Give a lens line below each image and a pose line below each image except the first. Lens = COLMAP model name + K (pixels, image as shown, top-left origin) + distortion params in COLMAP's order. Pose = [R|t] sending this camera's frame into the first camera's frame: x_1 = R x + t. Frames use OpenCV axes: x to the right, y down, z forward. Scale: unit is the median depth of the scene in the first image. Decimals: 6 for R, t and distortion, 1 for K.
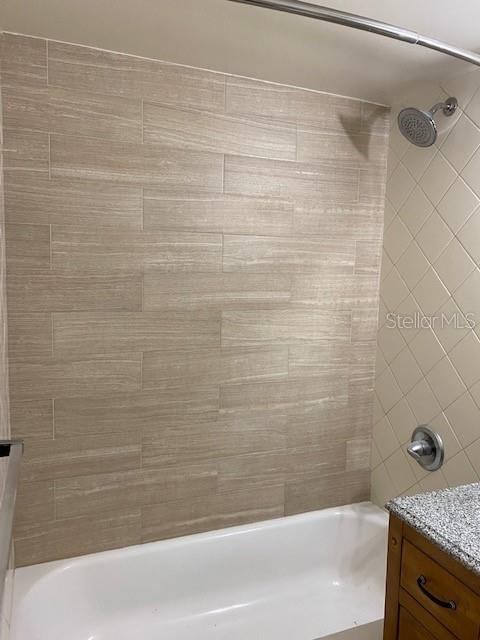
lens RADIAL K [[491.7, 0, 241.7], [0, 491.7, 319.2], [0, 0, 1]] dist [-0.000016, -0.006258]
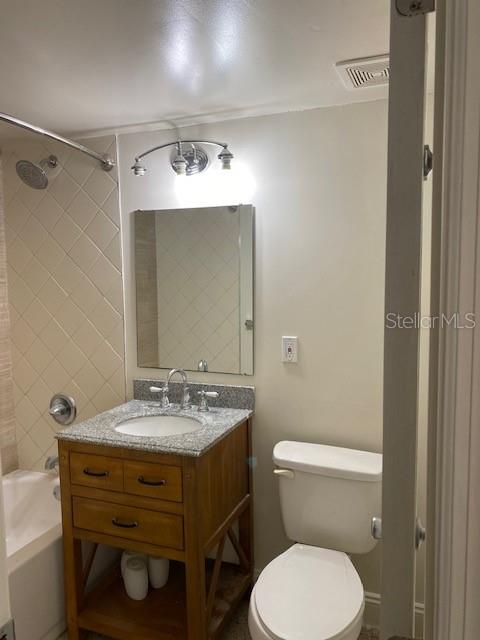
lens RADIAL K [[491.7, 0, 241.1], [0, 491.7, 320.0], [0, 0, 1]] dist [-0.000016, -0.006258]
pose [[0.686741, -0.092417, 0.721004, -0.247932], [0.103013, 0.994248, 0.029323, 0.027363], [-0.719566, 0.054135, 0.692311, -0.316390]]
